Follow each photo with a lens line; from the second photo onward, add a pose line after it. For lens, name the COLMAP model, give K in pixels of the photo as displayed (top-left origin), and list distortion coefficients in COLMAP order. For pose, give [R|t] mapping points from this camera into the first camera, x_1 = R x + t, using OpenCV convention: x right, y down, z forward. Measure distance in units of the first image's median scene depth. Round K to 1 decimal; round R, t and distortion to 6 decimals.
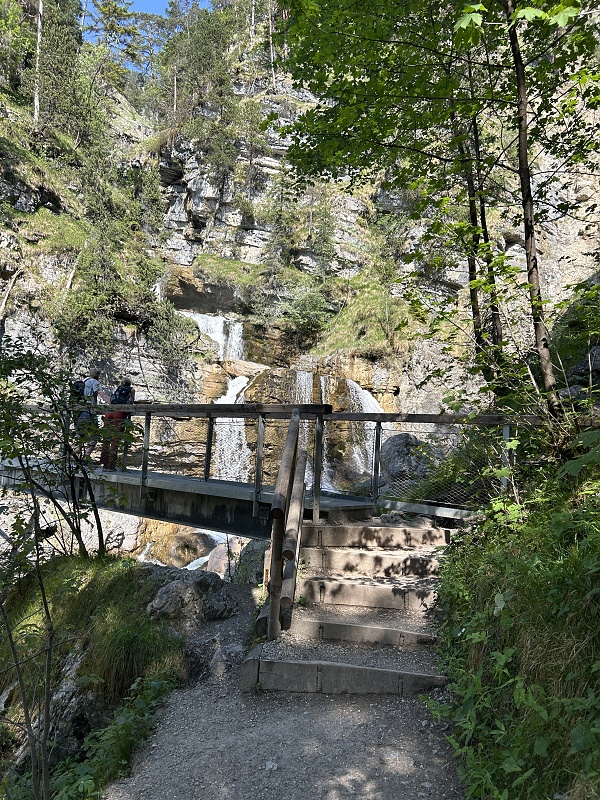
lens RADIAL K [[607.8, 0, 300.0], [0, 607.8, 400.0], [0, 0, 1]] dist [0.001103, 0.000073]
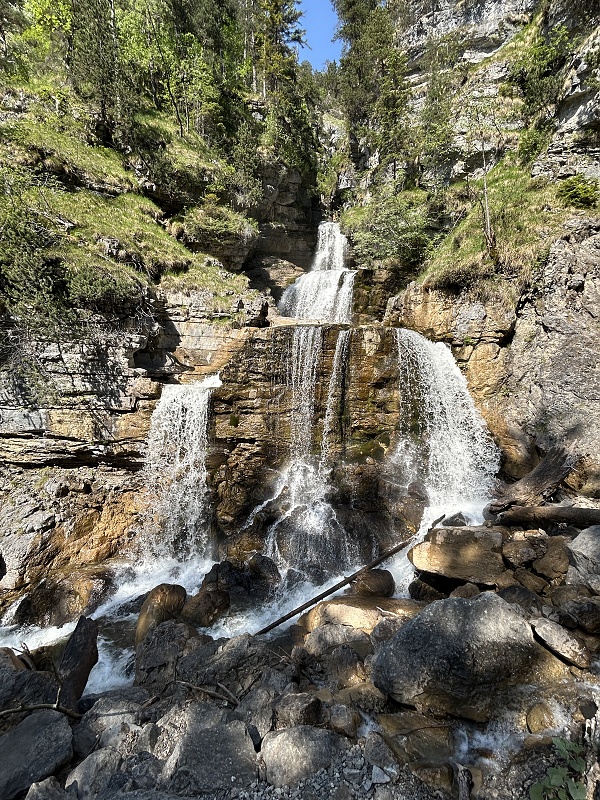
lens RADIAL K [[370.7, 0, 300.0], [0, 370.7, 400.0], [0, 0, 1]] dist [-0.013283, 0.000021]
pose [[0.804400, 0.010587, -0.593993, 0.213042], [0.087404, 0.986852, 0.135954, -0.021786], [0.587623, -0.161279, 0.792899, 0.600349]]
